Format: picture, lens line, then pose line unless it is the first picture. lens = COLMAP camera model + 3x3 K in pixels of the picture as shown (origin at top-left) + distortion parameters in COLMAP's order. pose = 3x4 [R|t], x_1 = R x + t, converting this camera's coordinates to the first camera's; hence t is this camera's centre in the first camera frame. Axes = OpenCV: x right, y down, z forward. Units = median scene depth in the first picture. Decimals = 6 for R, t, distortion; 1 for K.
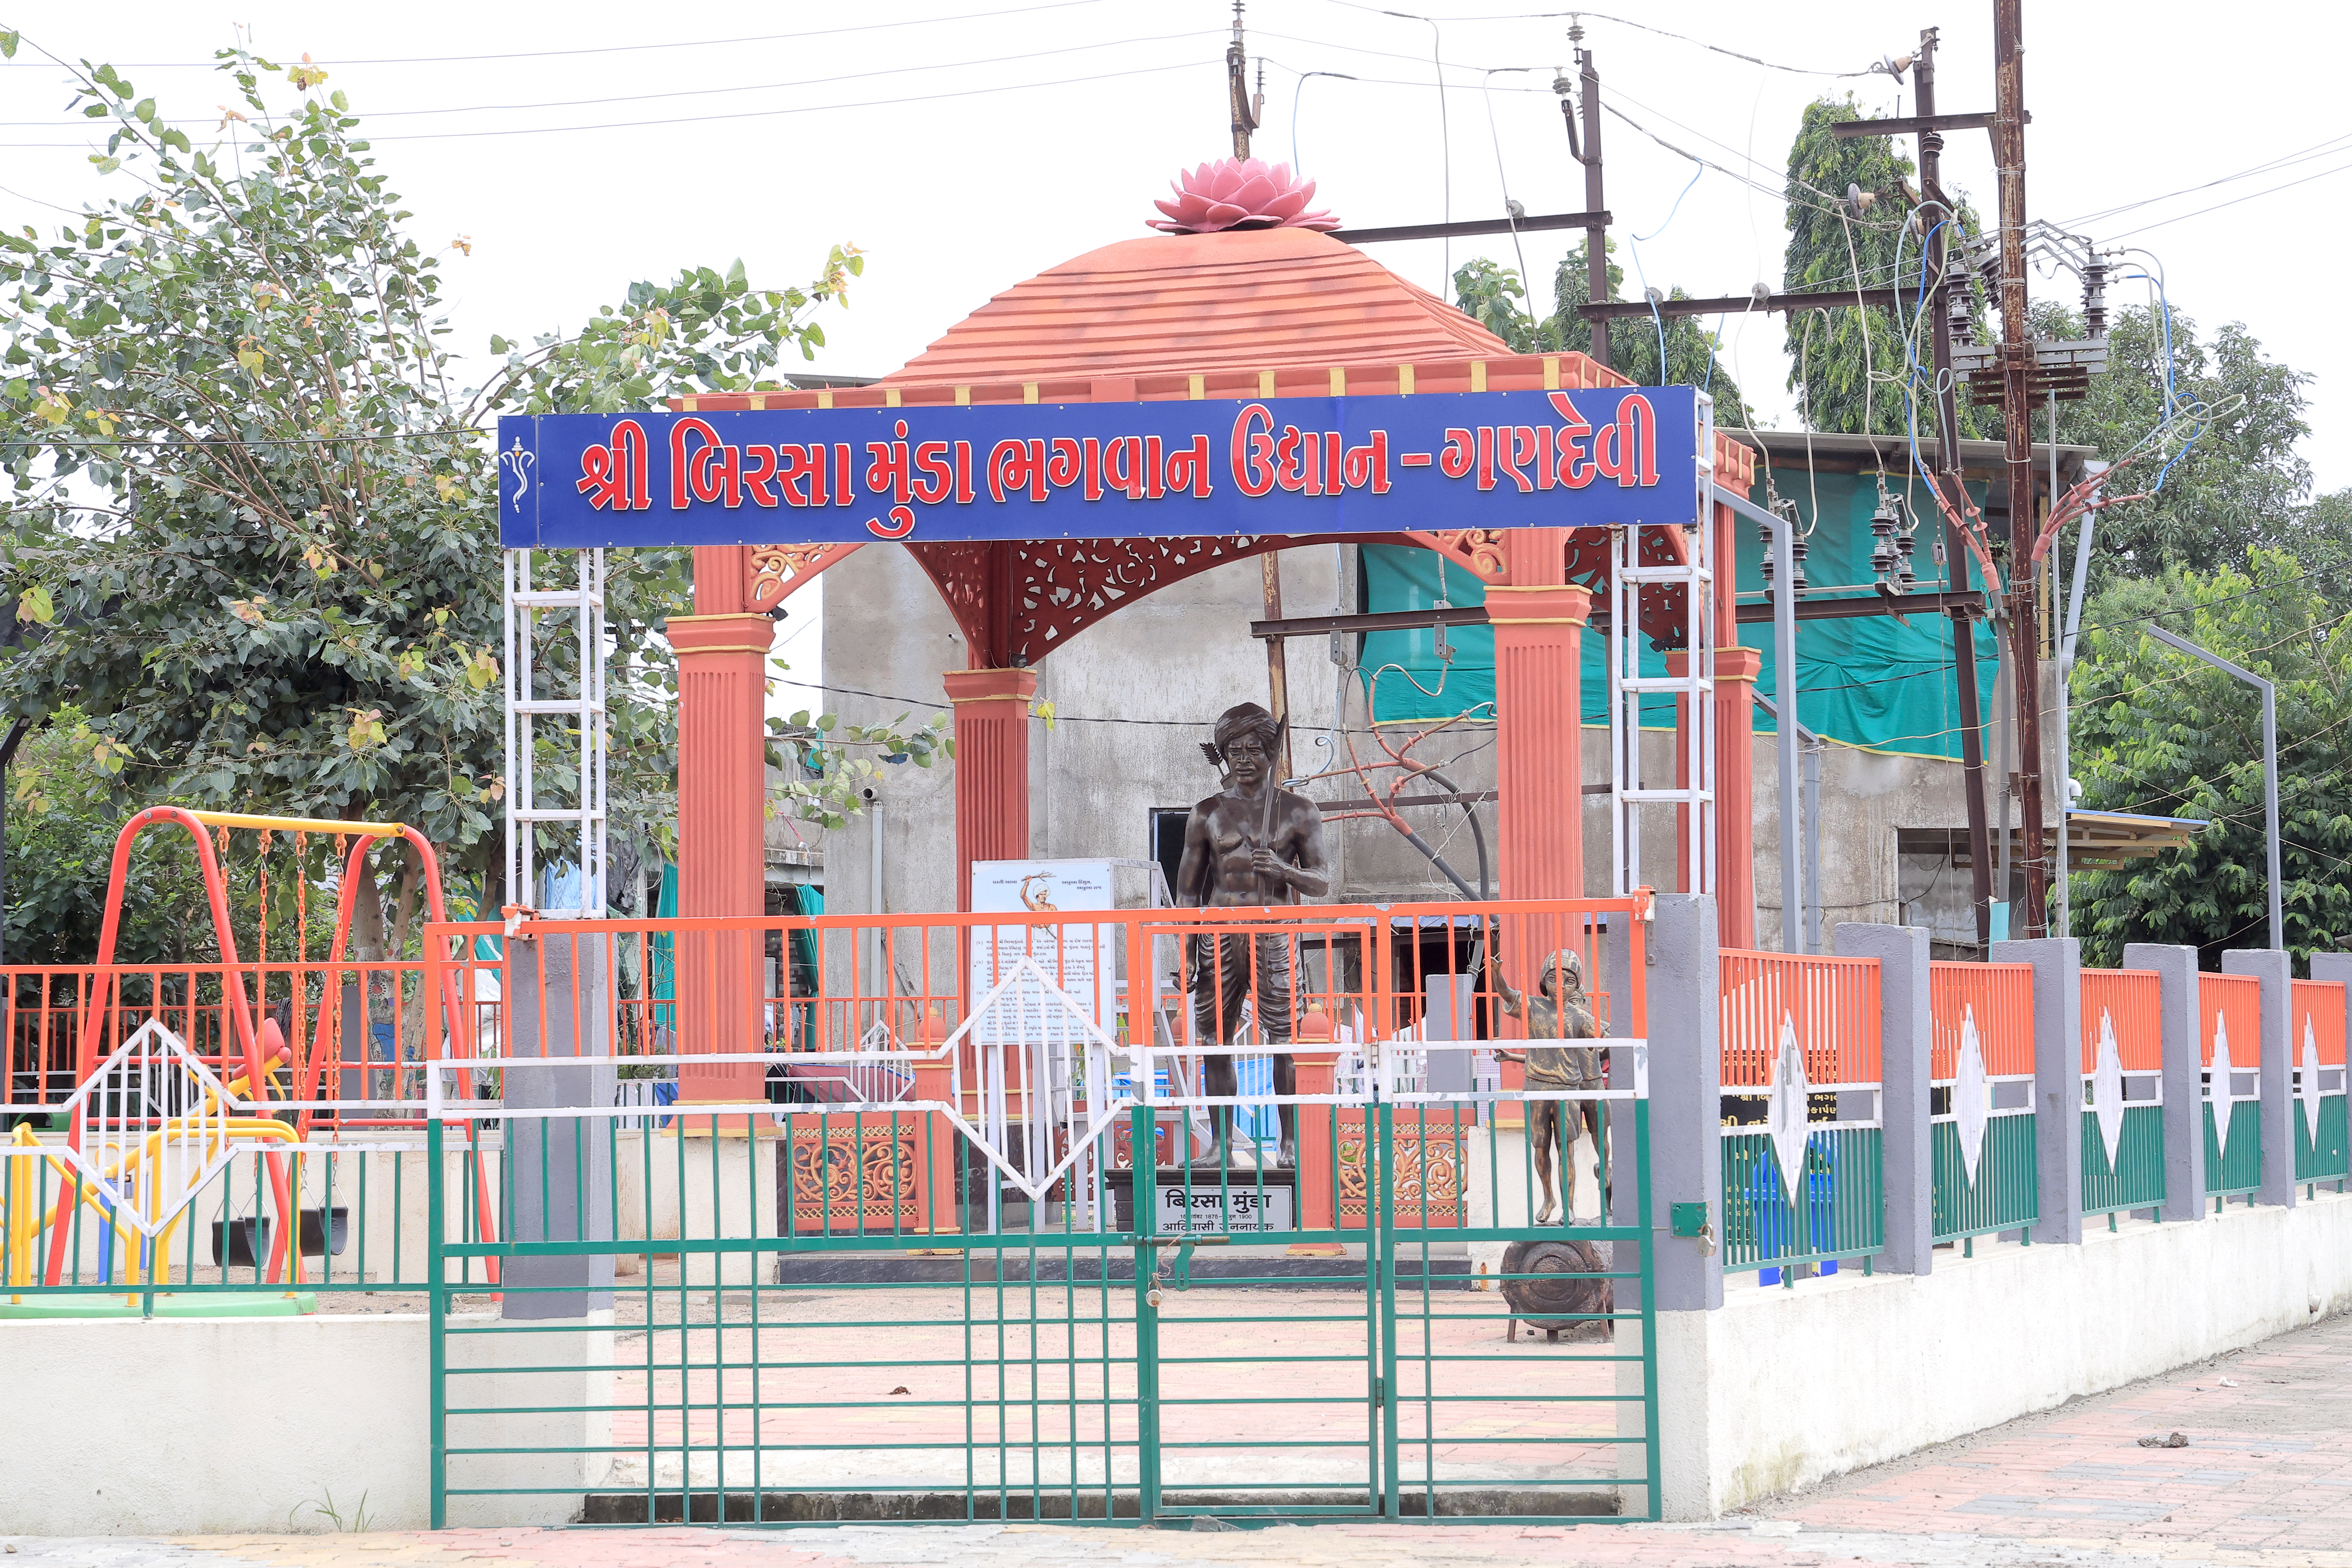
lens RADIAL K [[5786.2, 0, 1175.6], [0, 5786.2, 730.6], [0, 0, 1]] dist [0.592282, -0.215571]
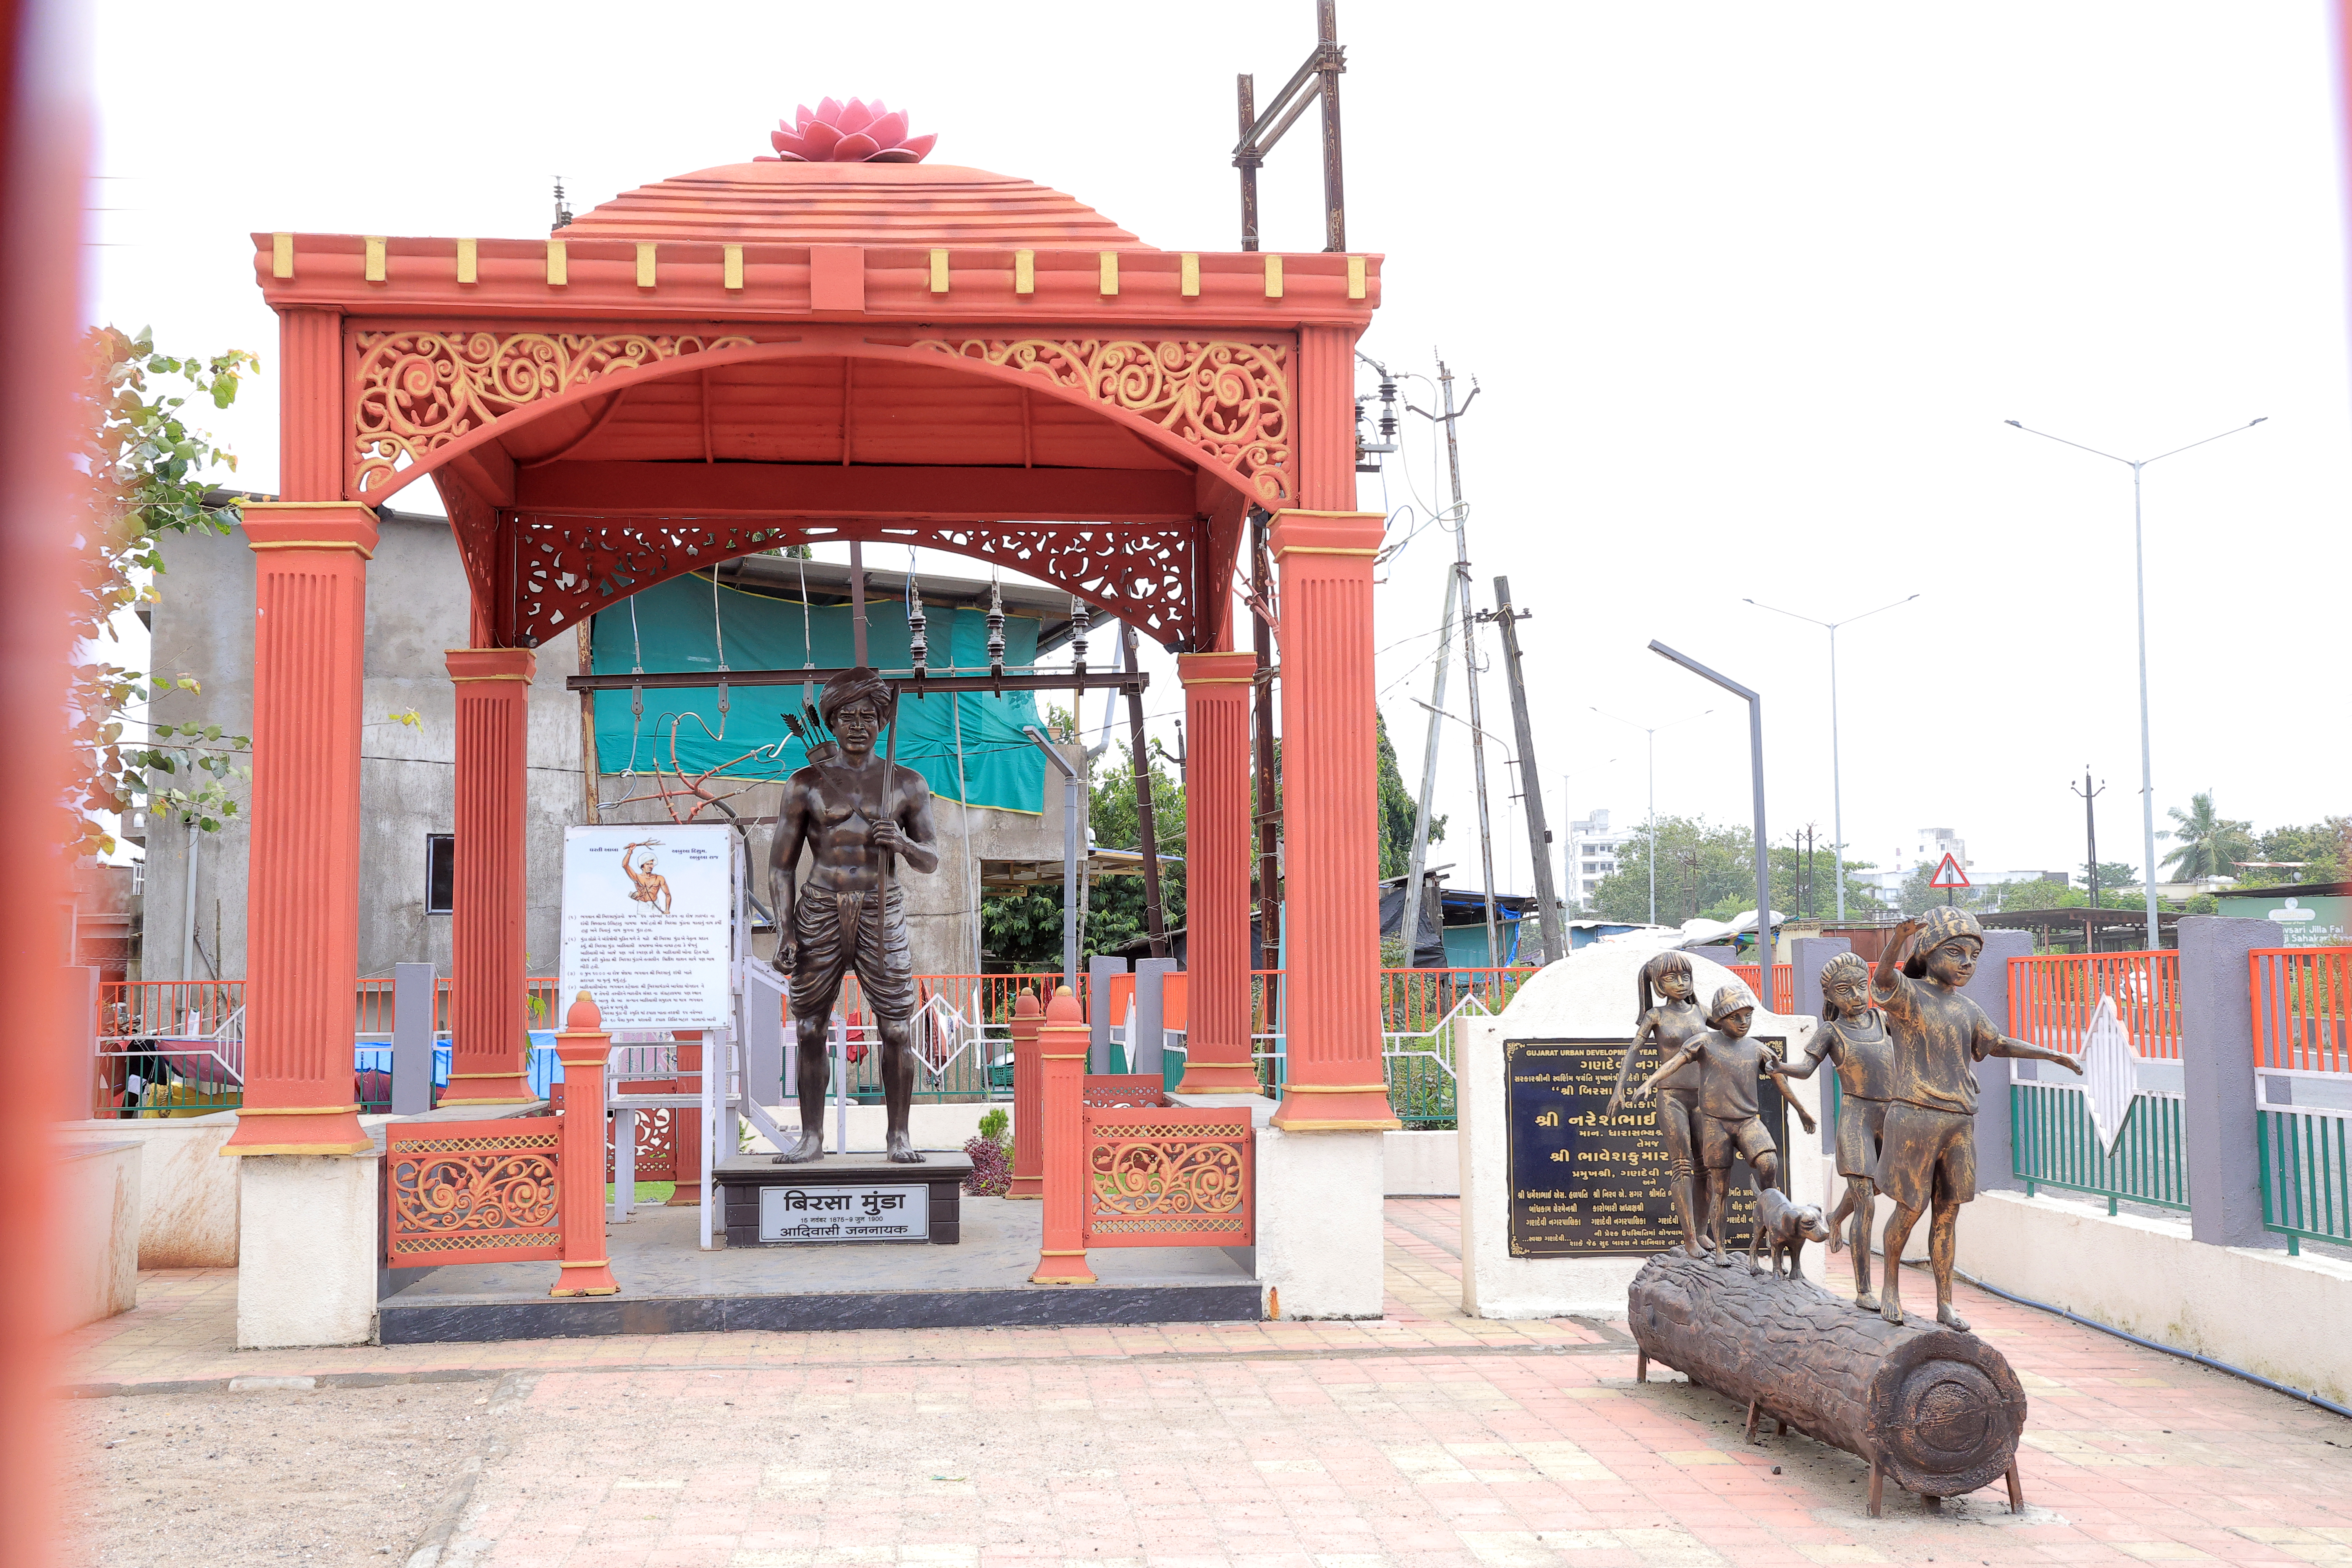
lens RADIAL K [[2553.7, 0, 1178.5], [0, 2553.7, 757.6], [0, 0, 1]] dist [0.051809, 0.062774]
pose [[0.925988, 0.035214, 0.375907, -0.095879], [-0.019683, 0.998789, -0.045080, 0.027806], [-0.377039, 0.034344, 0.925560, 0.594592]]
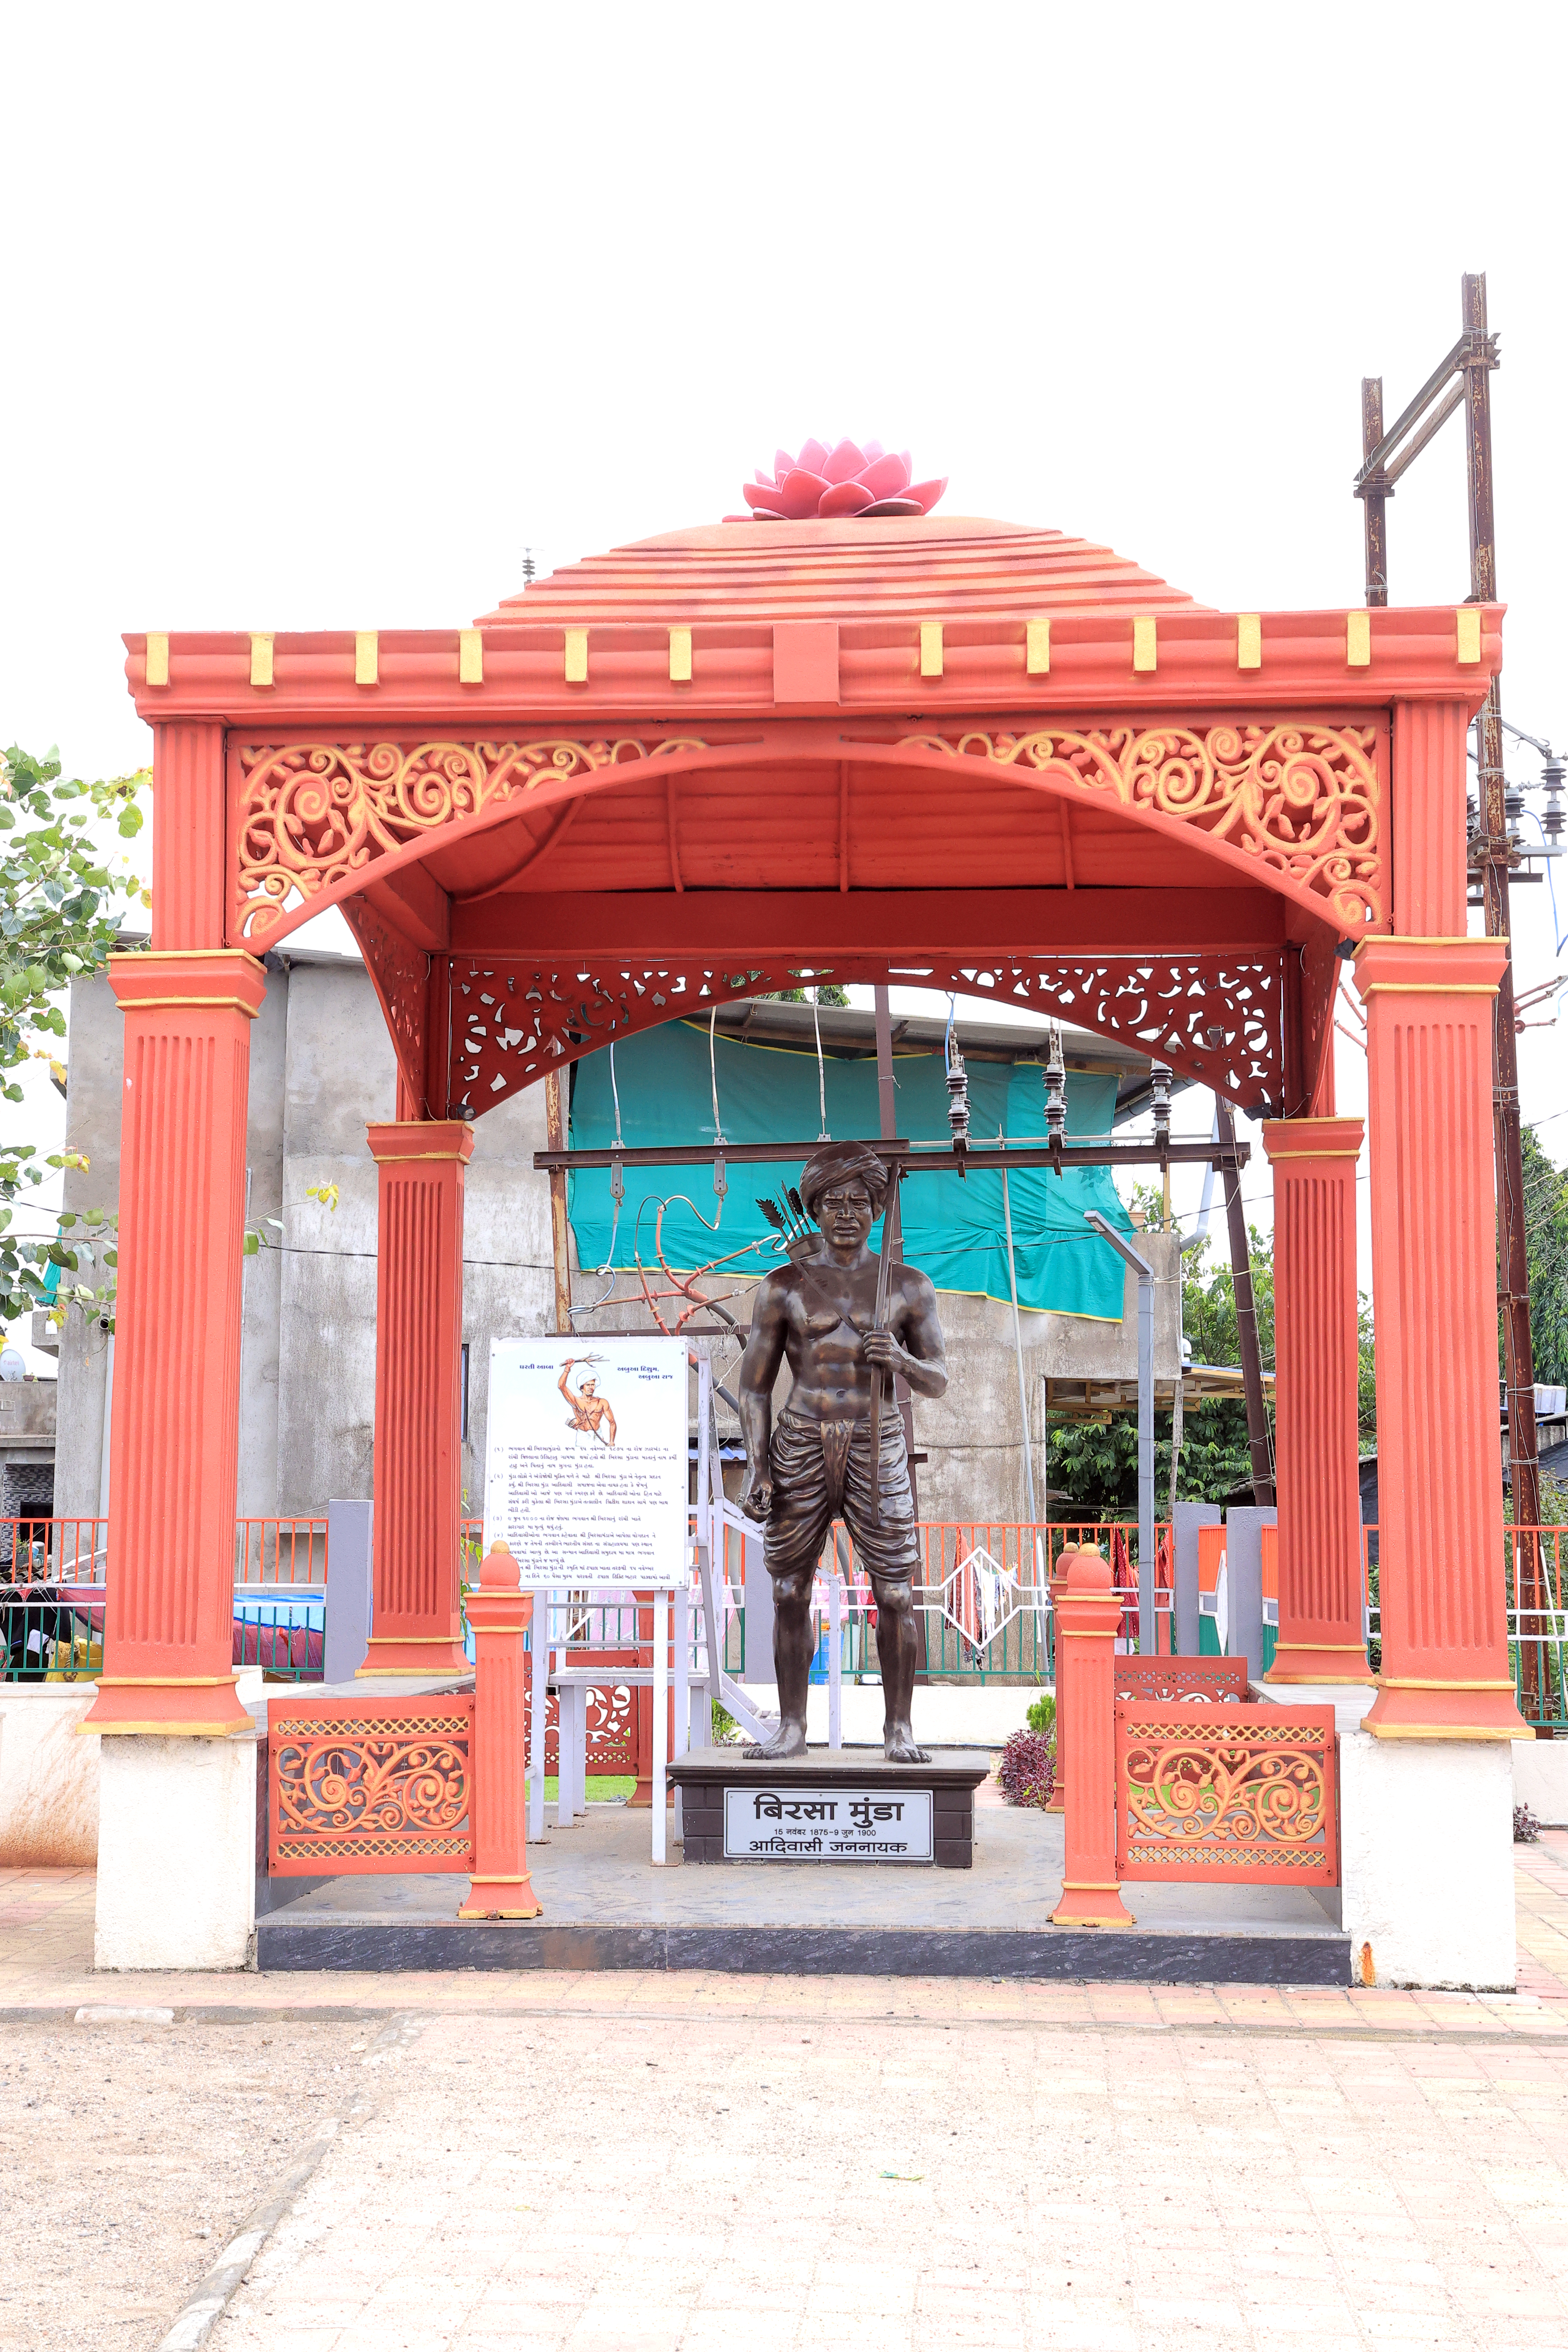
lens RADIAL K [[3188.8, 0, 781.2], [0, 3188.8, 1160.3], [0, 0, 1]] dist [0.125633, 0.126768]
pose [[0.976587, 0.039478, 0.211467, -0.085175], [-0.025535, 0.997340, -0.068264, 0.026670], [-0.213600, 0.061266, 0.974998, 0.592601]]
